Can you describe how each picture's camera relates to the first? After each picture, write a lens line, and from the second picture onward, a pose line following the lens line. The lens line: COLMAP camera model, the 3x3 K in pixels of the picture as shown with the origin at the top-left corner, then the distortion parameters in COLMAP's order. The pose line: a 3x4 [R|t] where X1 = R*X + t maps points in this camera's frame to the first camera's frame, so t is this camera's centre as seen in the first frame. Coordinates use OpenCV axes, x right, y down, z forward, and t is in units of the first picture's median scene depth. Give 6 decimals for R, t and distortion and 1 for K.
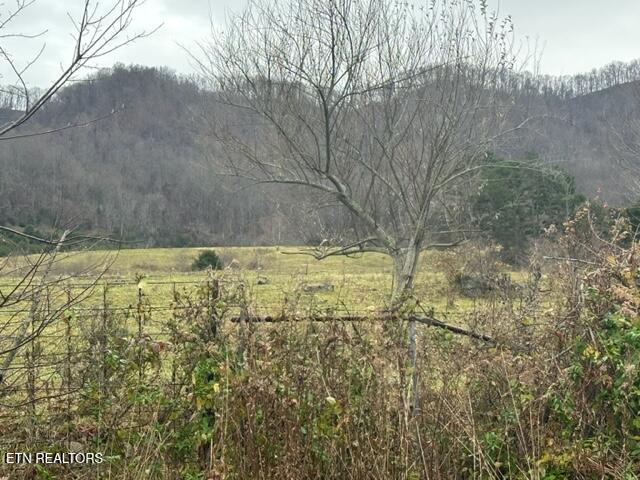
lens RADIAL K [[1240.0, 0, 335.4], [0, 1240.0, 249.3], [0, 0, 1]] dist [0.165079, 0.000000]
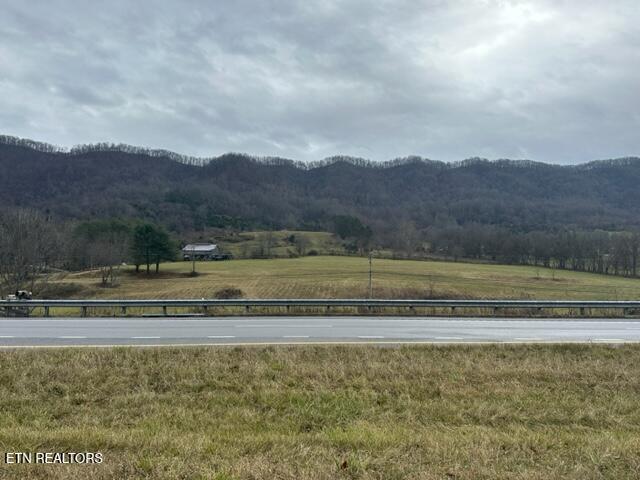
lens RADIAL K [[500.3, 0, 324.8], [0, 500.3, 238.5], [0, 0, 1]] dist [0.141956, -0.086693]
pose [[0.997760, 0.033477, 0.057918, -0.027329], [-0.036562, 0.997922, 0.053057, -0.034914], [-0.056022, -0.055056, 0.996910, -0.415321]]
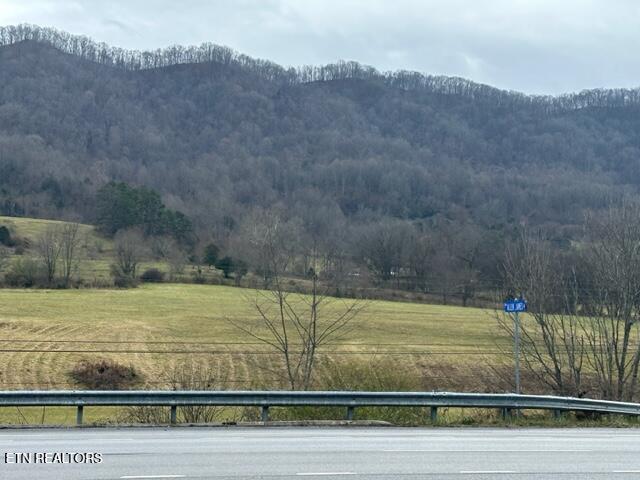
lens RADIAL K [[1226.1, 0, 315.0], [0, 1226.1, 236.1], [0, 0, 1]] dist [0.166061, 0.000000]
pose [[0.936753, 0.073139, 0.342264, -0.106726], [-0.089203, 0.995518, 0.031408, -0.031949], [-0.338432, -0.059953, 0.939079, -0.409979]]
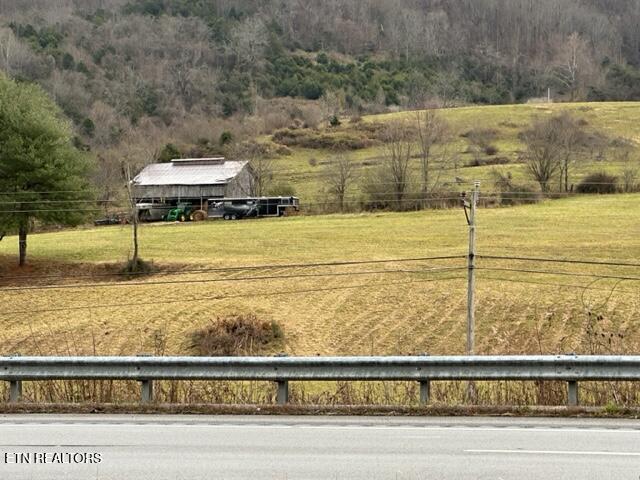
lens RADIAL K [[1866.6, 0, 304.9], [0, 1866.6, 231.0], [0, 0, 1]] dist [0.103637, 0.000000]
pose [[0.985932, 0.012553, -0.166676, -0.006970], [0.005872, 0.993959, 0.109591, -0.035781], [0.167045, -0.109028, 0.979903, -0.417503]]
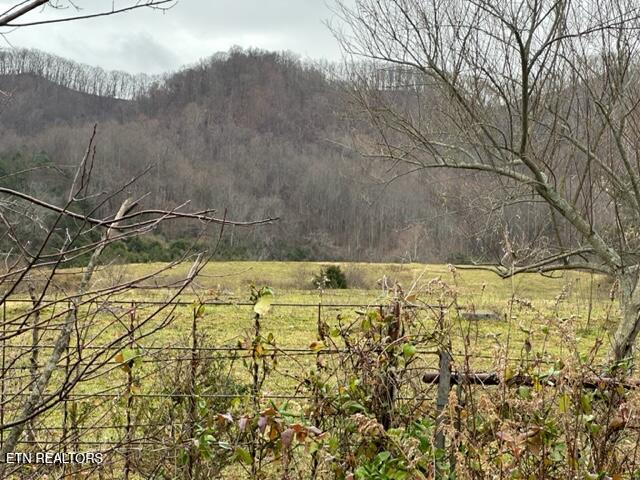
lens RADIAL K [[1462.8, 0, 319.6], [0, 1462.8, 239.1], [0, 0, 1]] dist [-0.202456, 0.000000]
pose [[0.993513, 0.030204, -0.109634, -0.001370], [-0.032296, 0.999328, -0.017356, 0.000192], [0.109036, 0.020784, 0.993820, 0.008136]]
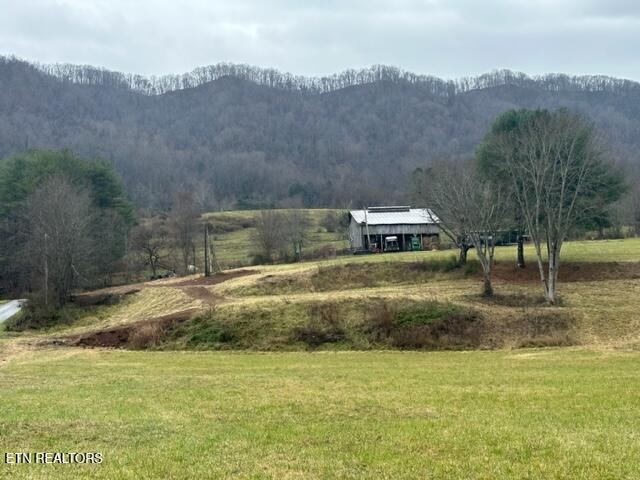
lens RADIAL K [[1042.5, 0, 311.5], [0, 1042.5, 245.0], [0, 0, 1]] dist [0.145523, 0.000000]
pose [[0.972383, 0.007010, 0.233285, -0.197344], [-0.017429, 0.998939, 0.042631, -0.007116], [-0.232738, -0.045519, 0.971474, -0.291274]]
